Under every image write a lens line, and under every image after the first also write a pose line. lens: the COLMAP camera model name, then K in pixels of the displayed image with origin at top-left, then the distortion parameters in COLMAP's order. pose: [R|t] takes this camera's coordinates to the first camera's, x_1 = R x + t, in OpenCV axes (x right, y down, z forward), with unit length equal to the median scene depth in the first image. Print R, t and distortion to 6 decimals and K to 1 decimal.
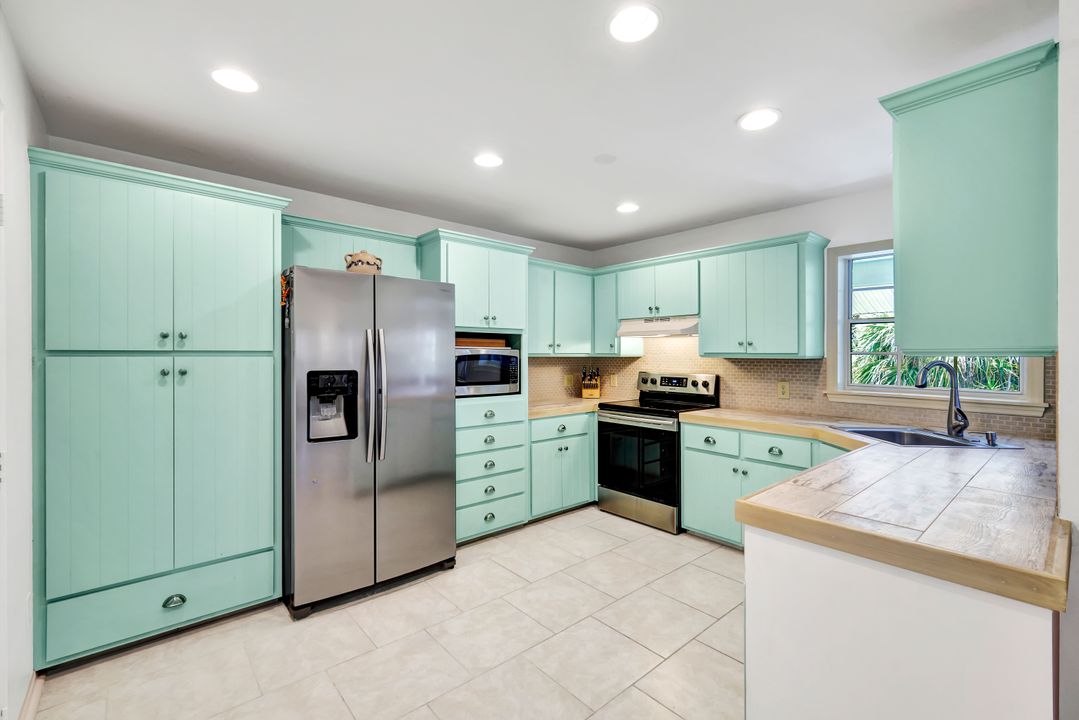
lens RADIAL K [[472.6, 0, 541.7], [0, 472.6, 351.8], [0, 0, 1]] dist [-0.001092, -0.000186]
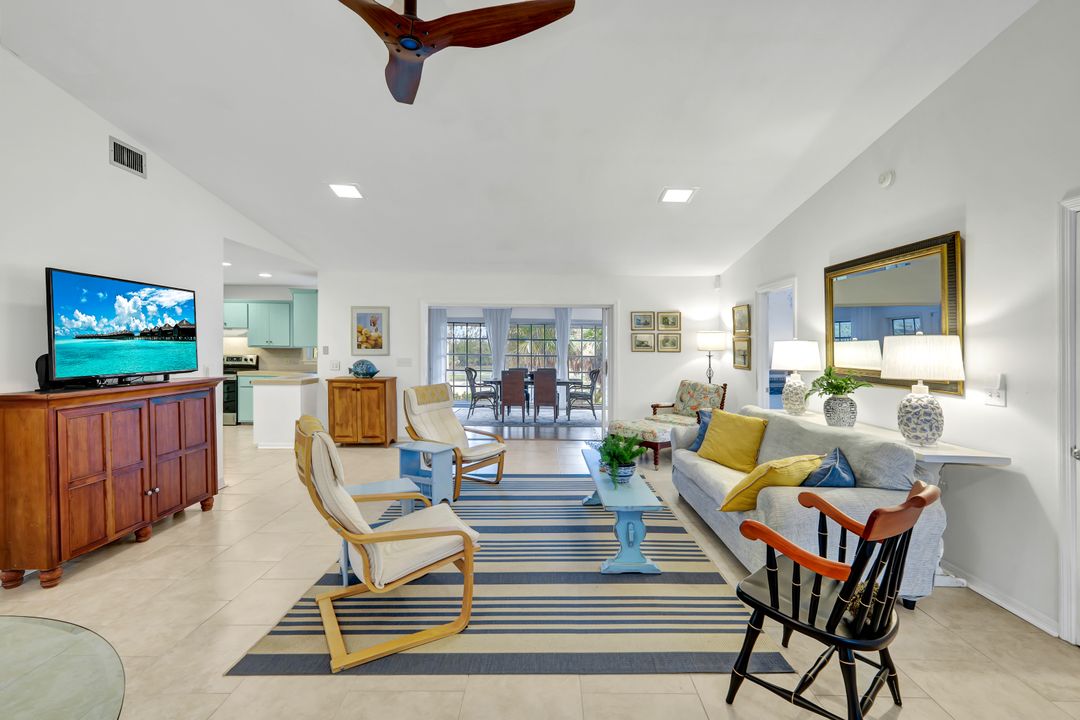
lens RADIAL K [[470.1, 0, 541.6], [0, 470.1, 345.9], [0, 0, 1]] dist [0.000672, -0.000075]
pose [[0.657144, 0.003712, 0.753756, -0.425866], [-0.013032, 0.999894, 0.006438, -0.026710], [-0.753653, -0.014054, 0.657123, -1.494017]]
